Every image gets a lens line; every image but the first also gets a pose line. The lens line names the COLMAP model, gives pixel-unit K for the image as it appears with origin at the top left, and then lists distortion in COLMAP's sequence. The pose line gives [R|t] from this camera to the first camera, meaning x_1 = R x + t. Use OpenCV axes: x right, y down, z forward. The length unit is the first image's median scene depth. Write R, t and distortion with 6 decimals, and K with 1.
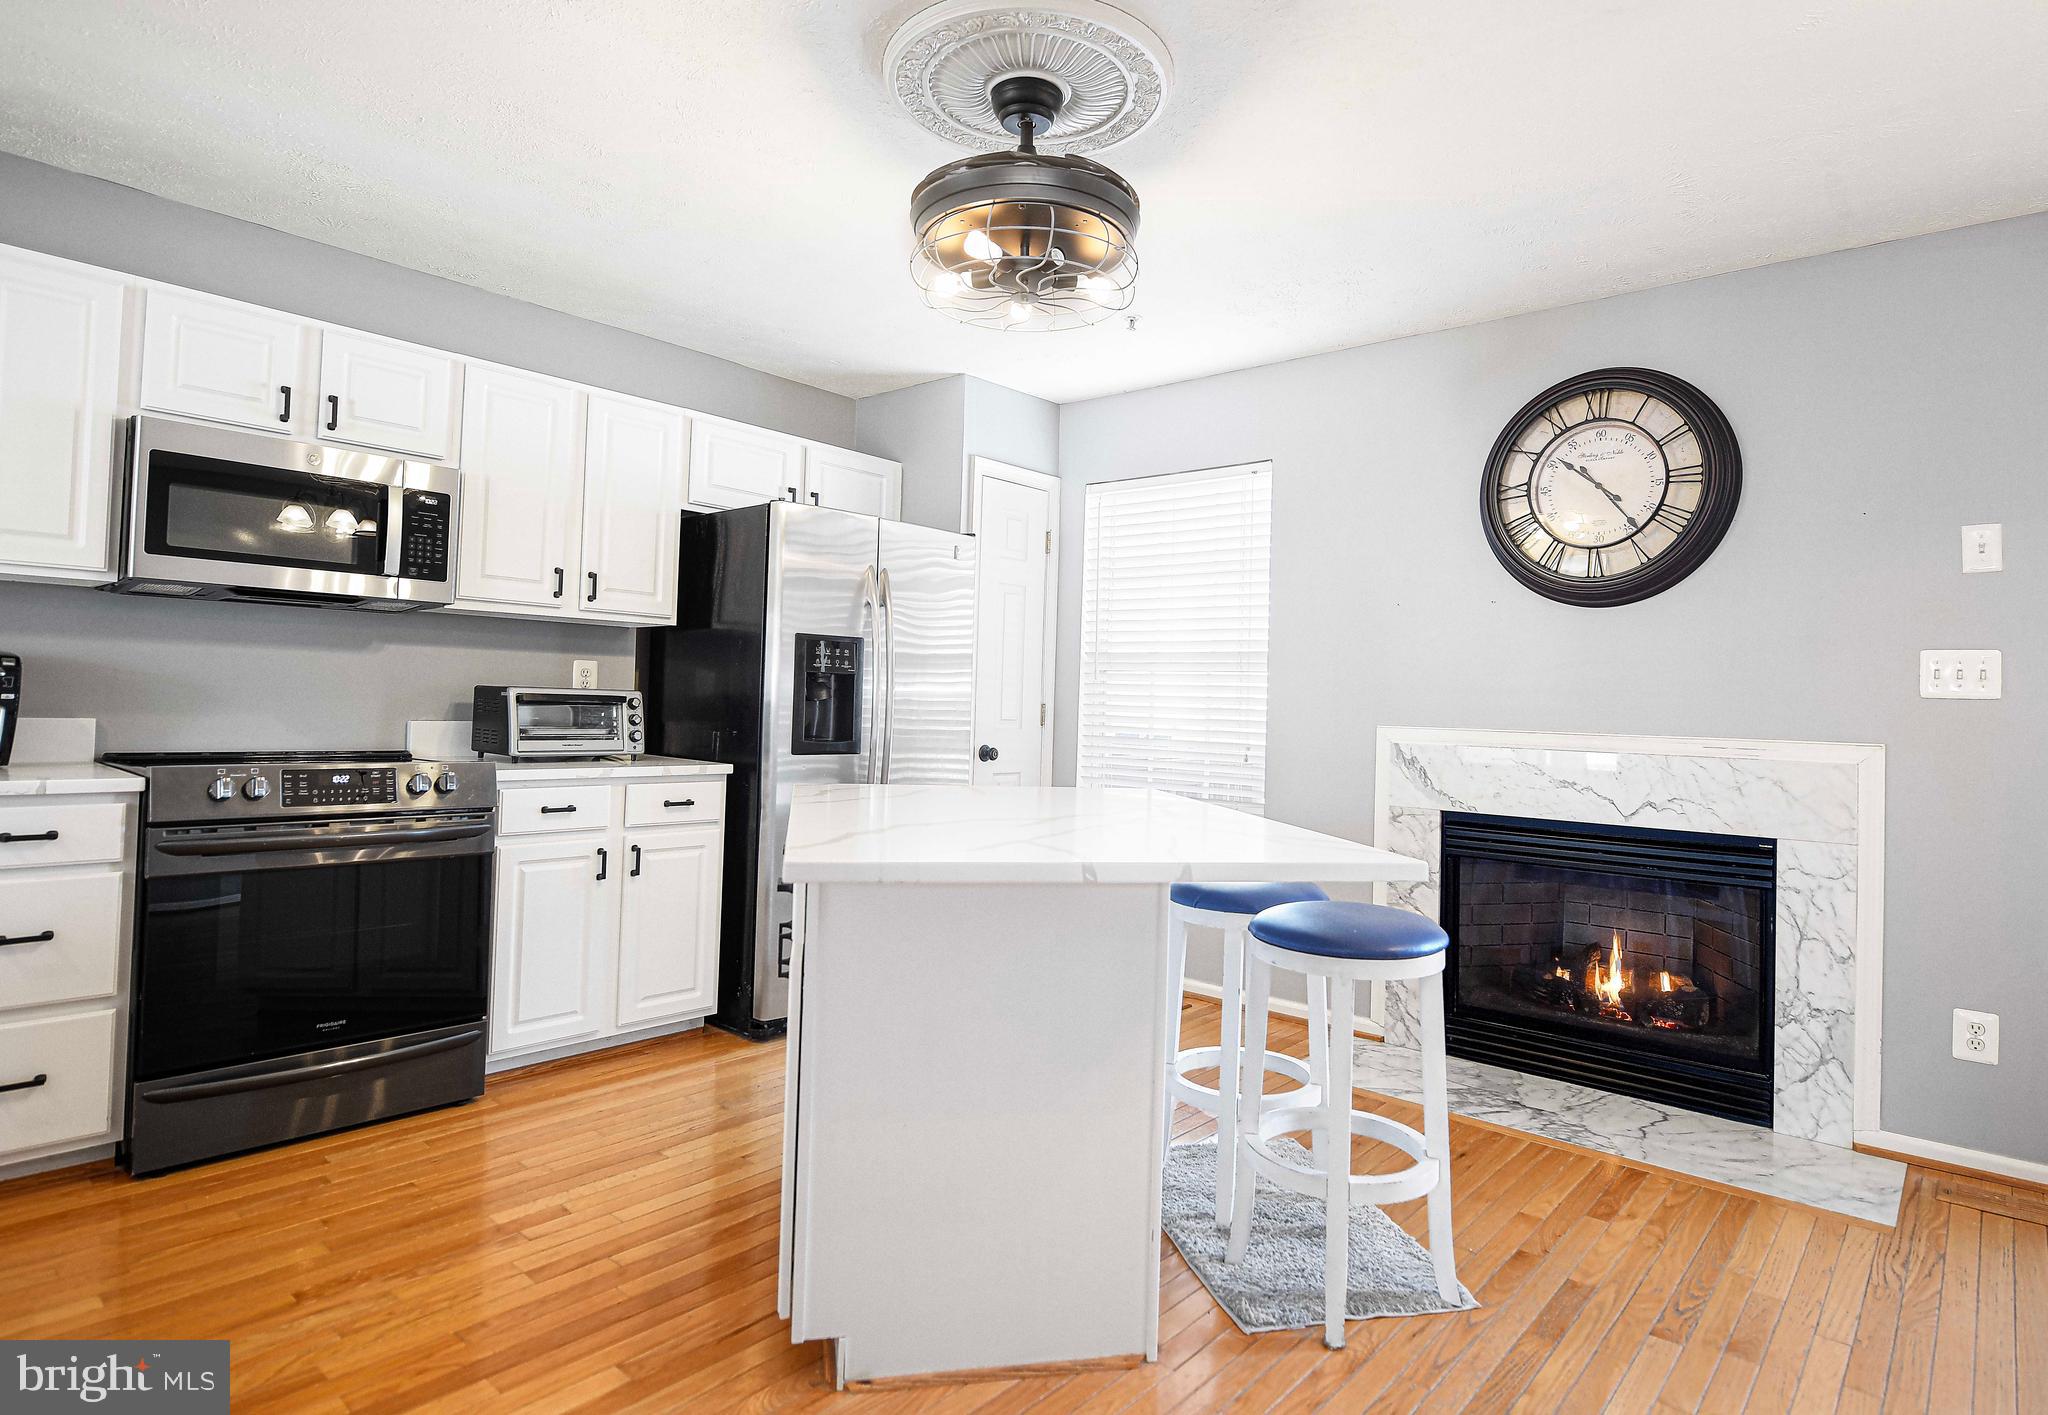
lens RADIAL K [[1119.9, 0, 1033.0], [0, 1119.9, 707.7], [0, 0, 1]] dist [-0.005781, -0.000504]
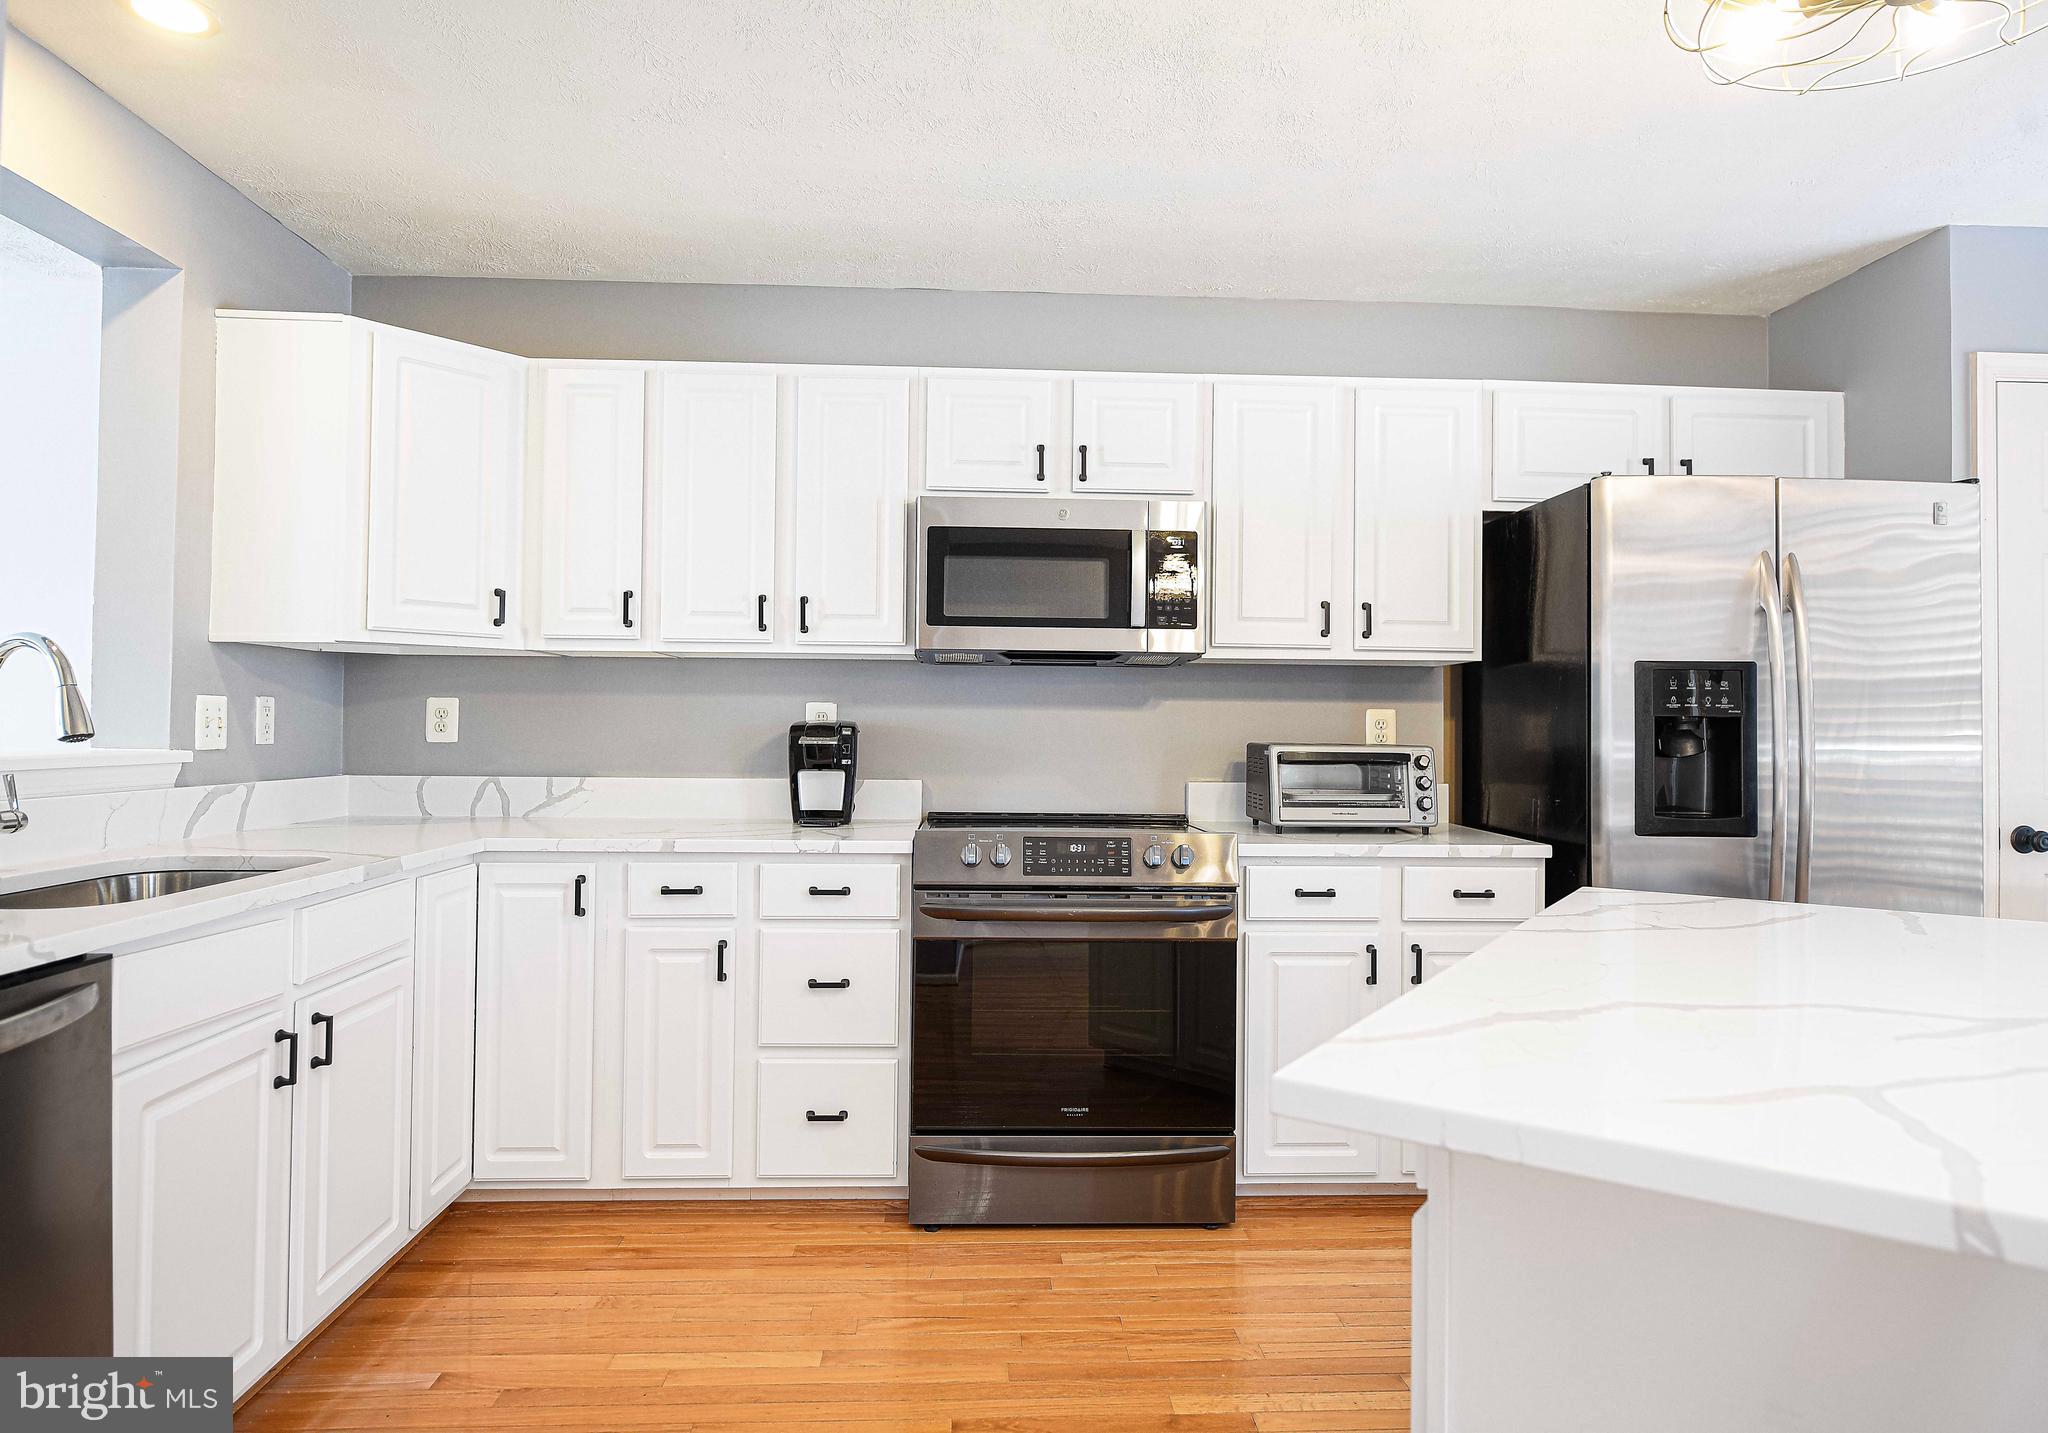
lens RADIAL K [[1196.0, 0, 1028.1], [0, 1196.0, 716.6], [0, 0, 1]] dist [0.000986, 0.002166]
pose [[0.697259, -0.028465, -0.716254, 0.064888], [0.007600, 0.999449, -0.032320, -0.012594], [0.716779, 0.017092, 0.697091, 0.237142]]
